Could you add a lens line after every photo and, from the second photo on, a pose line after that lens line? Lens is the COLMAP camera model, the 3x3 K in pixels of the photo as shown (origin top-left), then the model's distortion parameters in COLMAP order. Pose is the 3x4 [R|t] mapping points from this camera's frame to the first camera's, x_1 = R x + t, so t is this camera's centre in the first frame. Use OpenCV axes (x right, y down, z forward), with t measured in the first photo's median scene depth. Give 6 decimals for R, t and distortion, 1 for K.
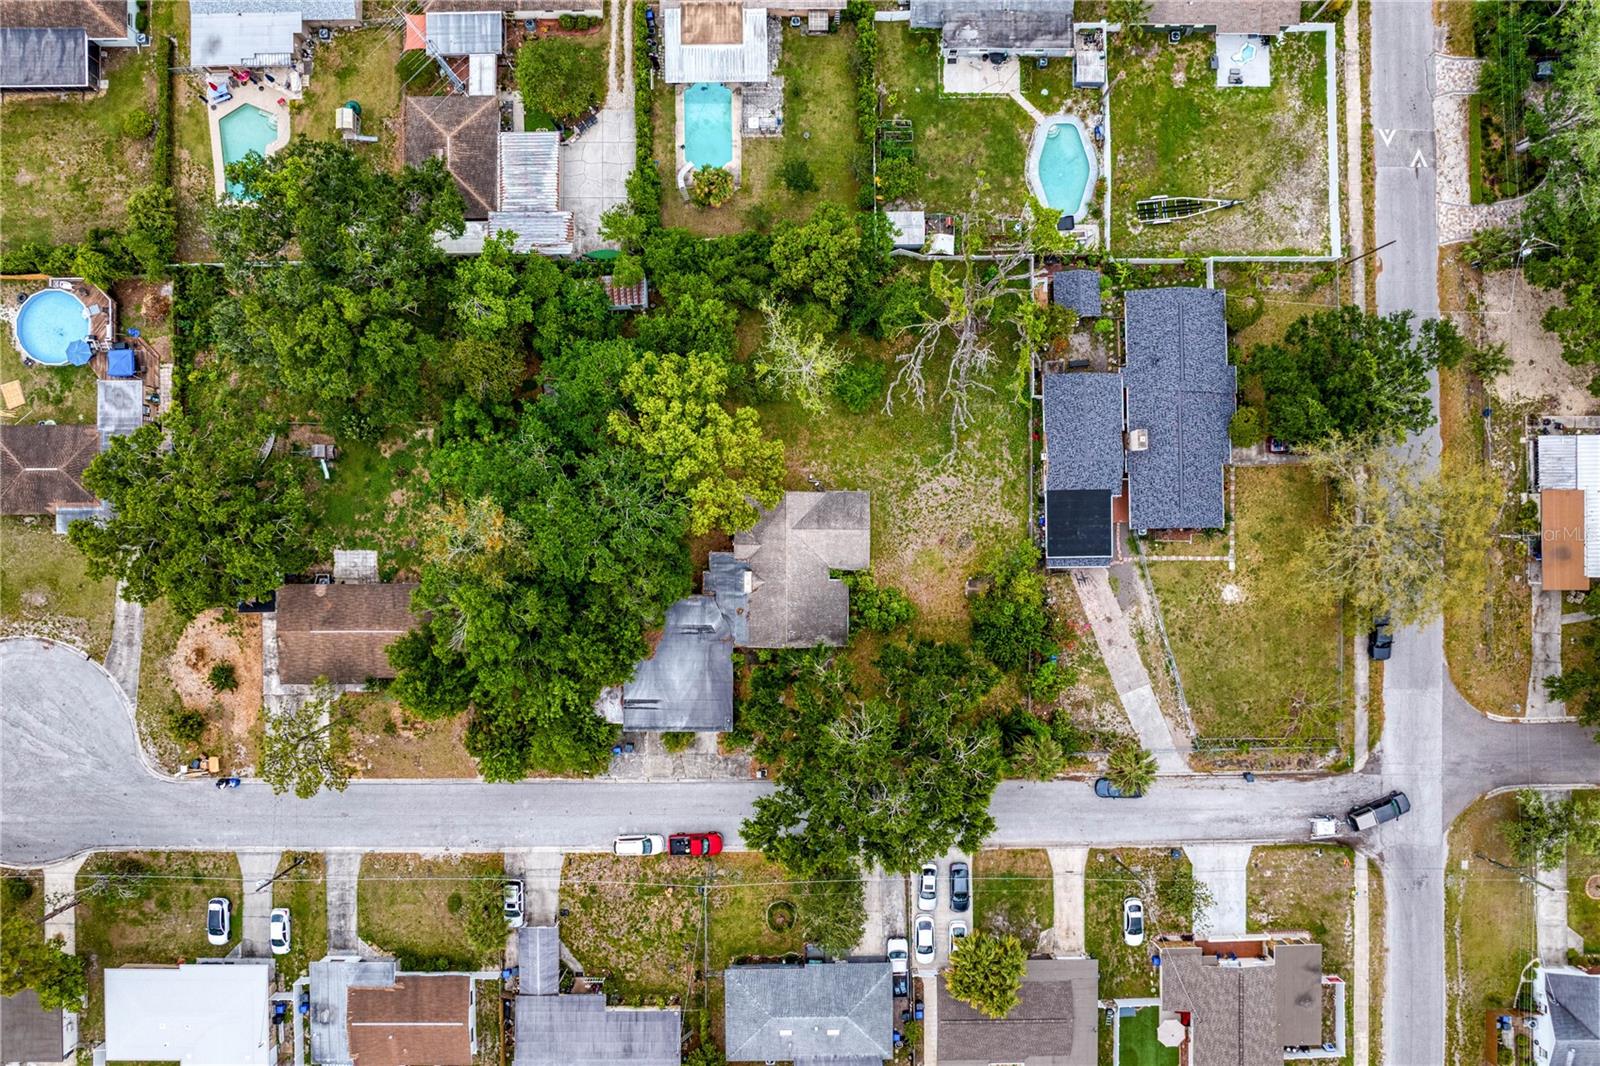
lens RADIAL K [[1134.7, 0, 800.0], [0, 1134.7, 533.0], [0, 0, 1]] dist [-0.033592, -0.009303]
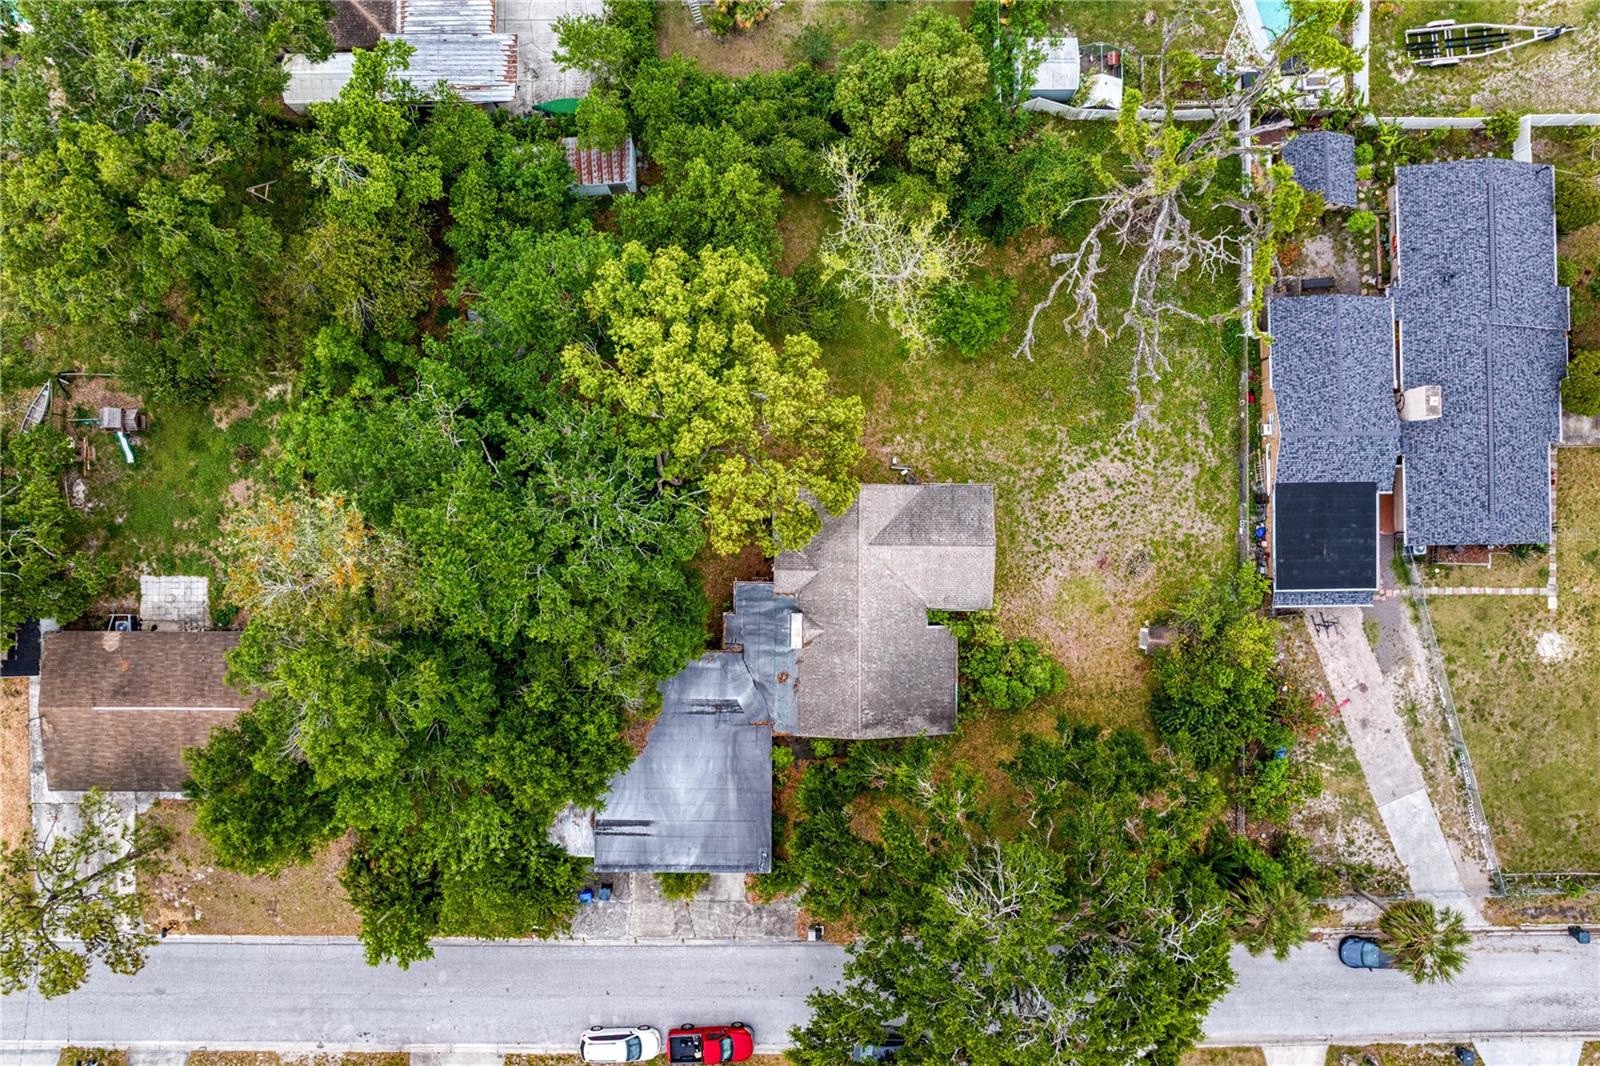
lens RADIAL K [[1134.7, 0, 800.0], [0, 1134.7, 533.0], [0, 0, 1]] dist [-0.033592, -0.009303]
pose [[0.999986, 0.002143, -0.004800, -0.040738], [-0.002135, 0.999996, 0.001620, -0.010765], [0.004803, -0.001609, 0.999987, 0.379109]]
